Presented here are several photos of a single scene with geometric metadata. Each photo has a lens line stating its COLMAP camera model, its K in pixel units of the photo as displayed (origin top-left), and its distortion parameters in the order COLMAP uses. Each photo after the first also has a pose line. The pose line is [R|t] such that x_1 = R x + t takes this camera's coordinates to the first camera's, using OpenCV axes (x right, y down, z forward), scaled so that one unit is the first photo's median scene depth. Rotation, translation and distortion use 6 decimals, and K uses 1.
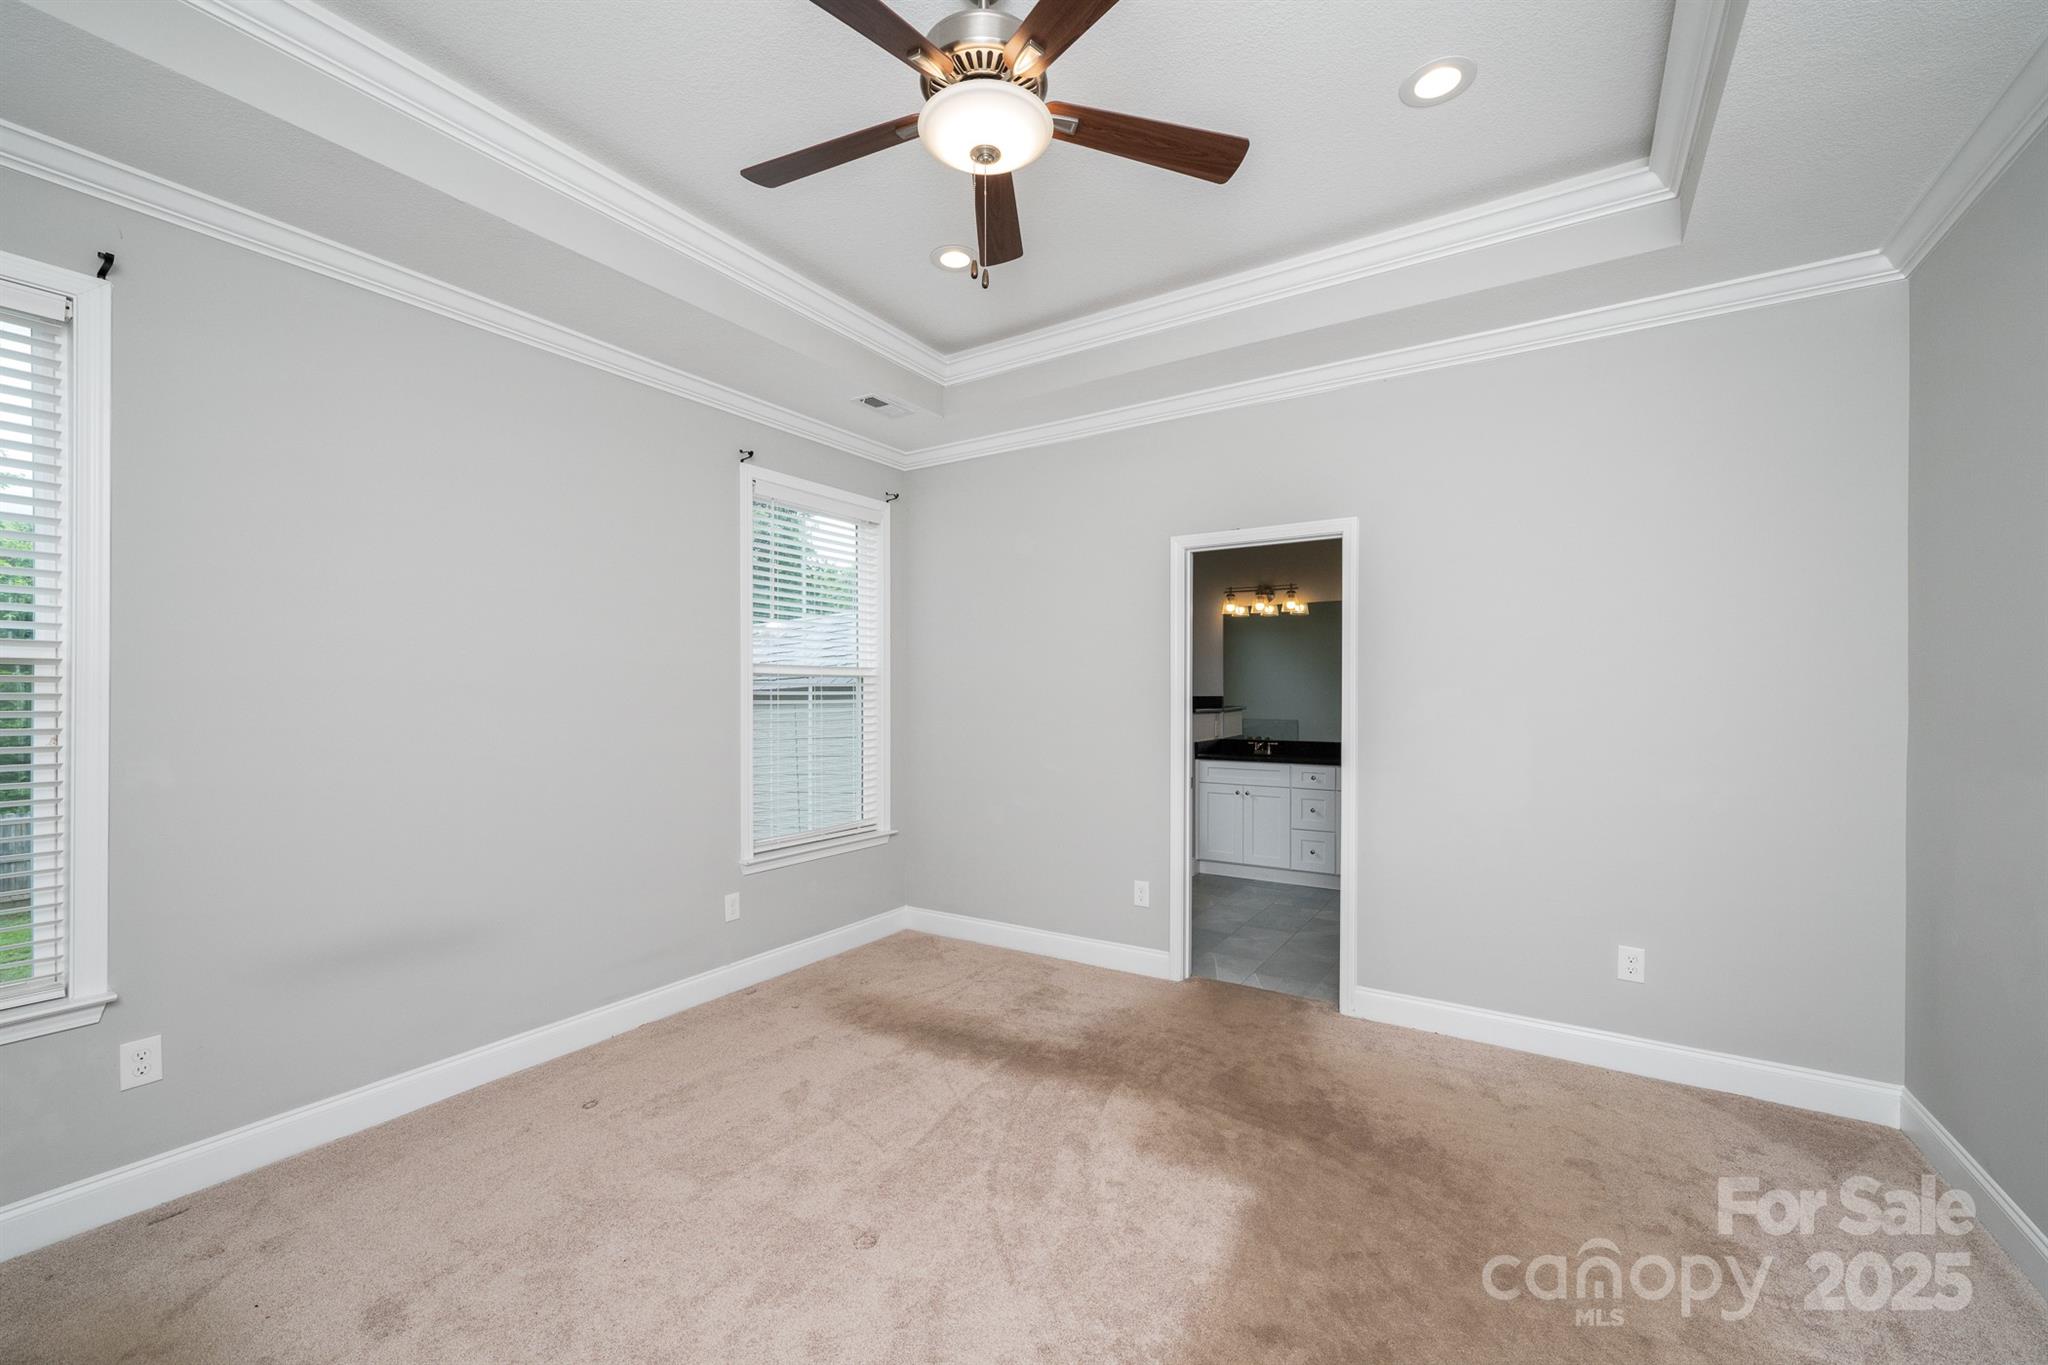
lens RADIAL K [[812.9, 0, 1019.1], [0, 812.9, 688.0], [0, 0, 1]] dist [-0.003361, -0.000077]
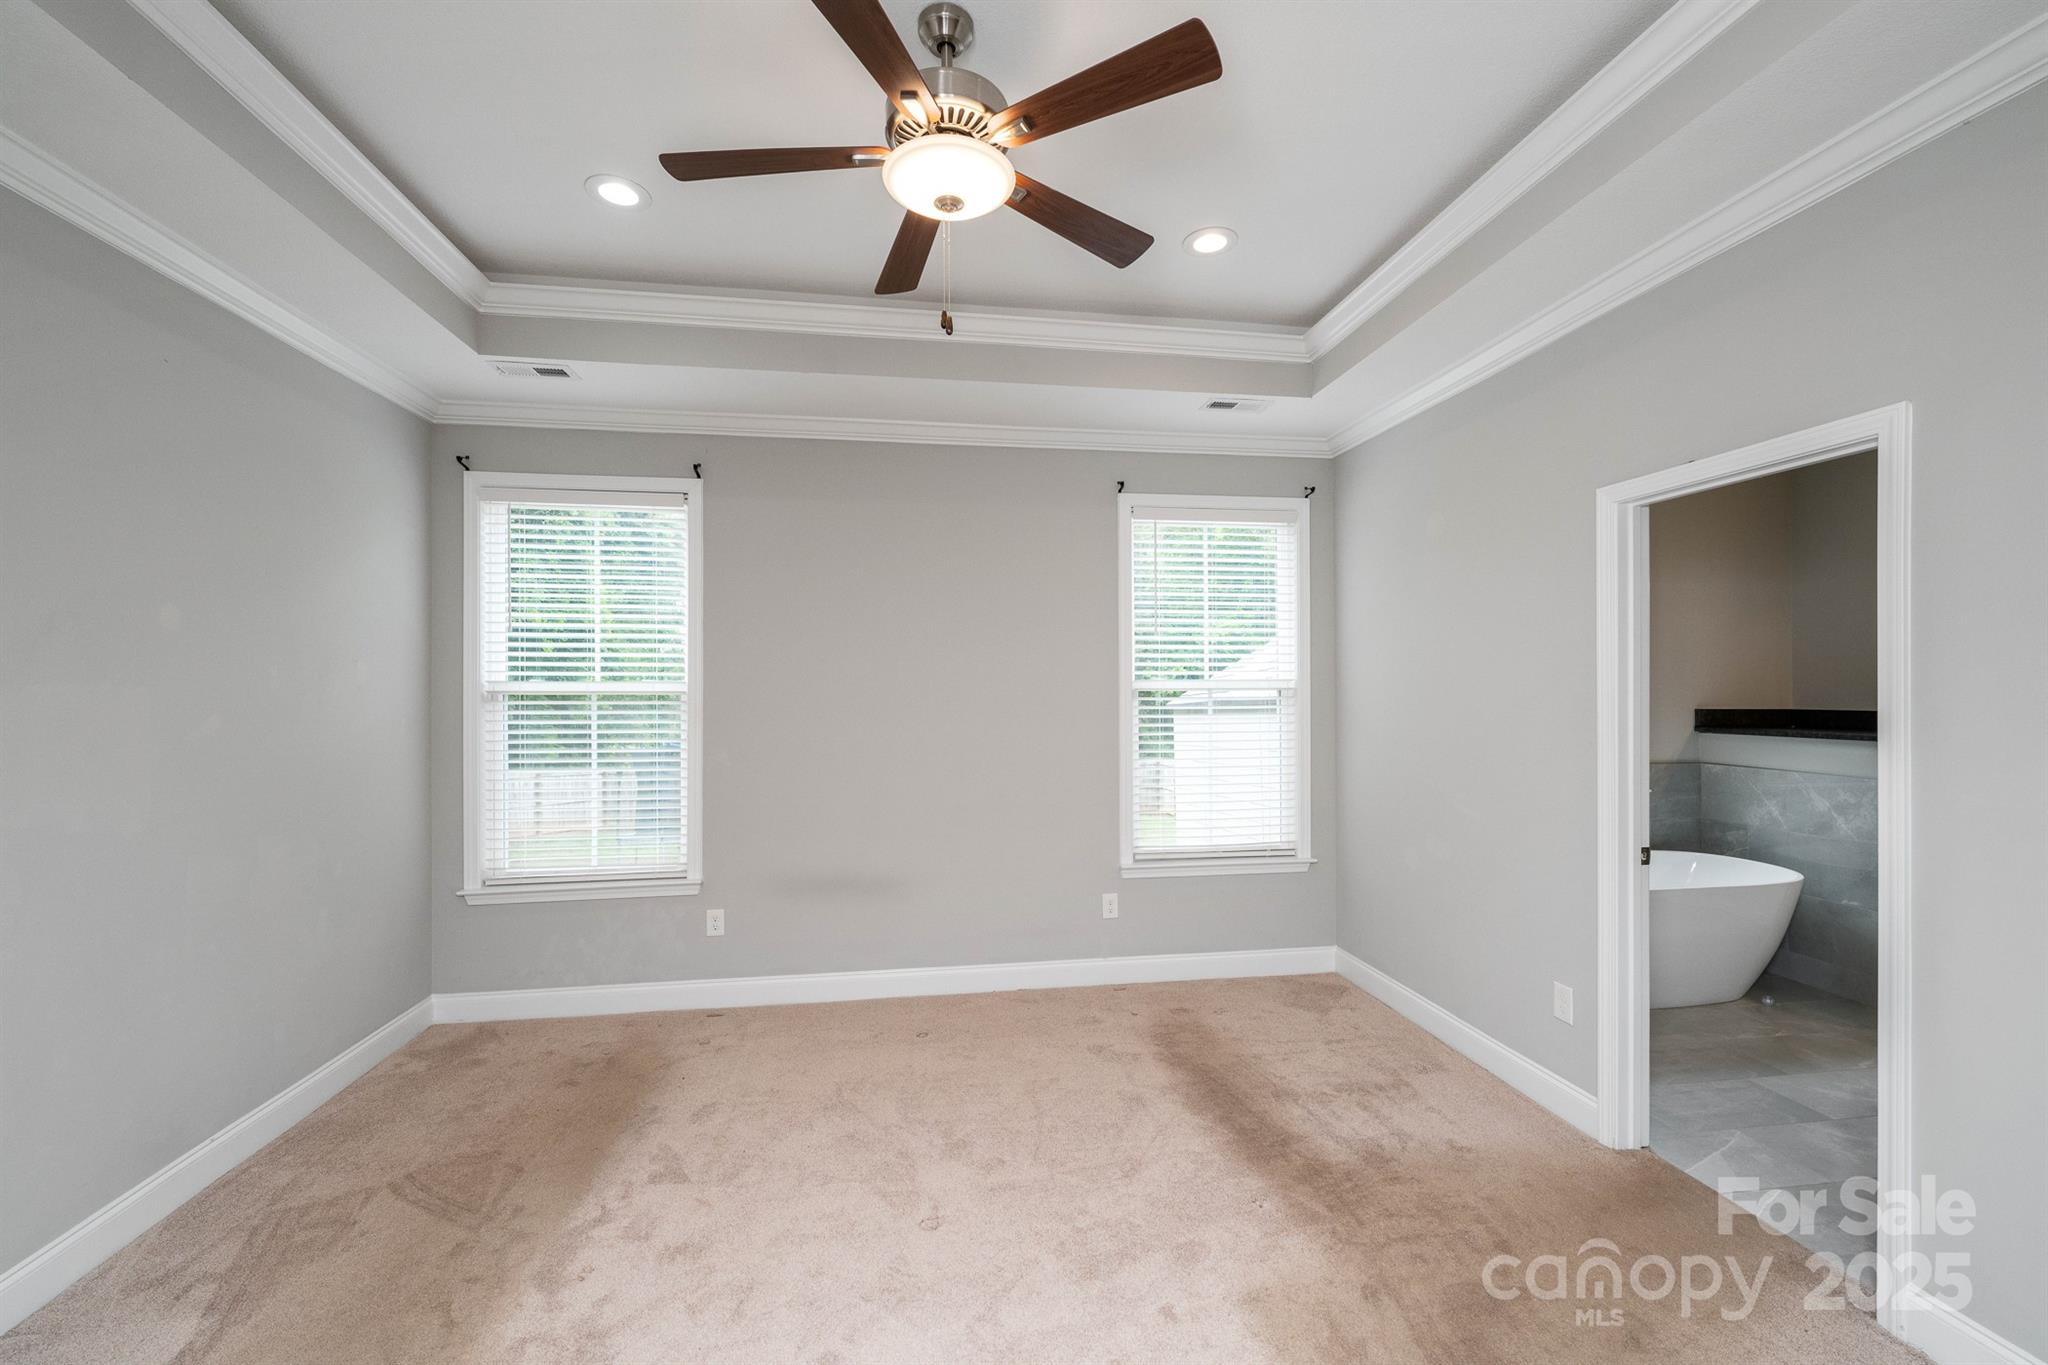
lens RADIAL K [[812.9, 0, 1011.5], [0, 812.9, 682.5], [0, 0, 1]] dist [-0.003361, -0.000077]
pose [[0.664371, -0.006537, -0.747375, 0.392512], [0.005744, 0.999977, -0.003640, -0.026314], [0.747381, -0.001874, 0.664393, 0.194219]]
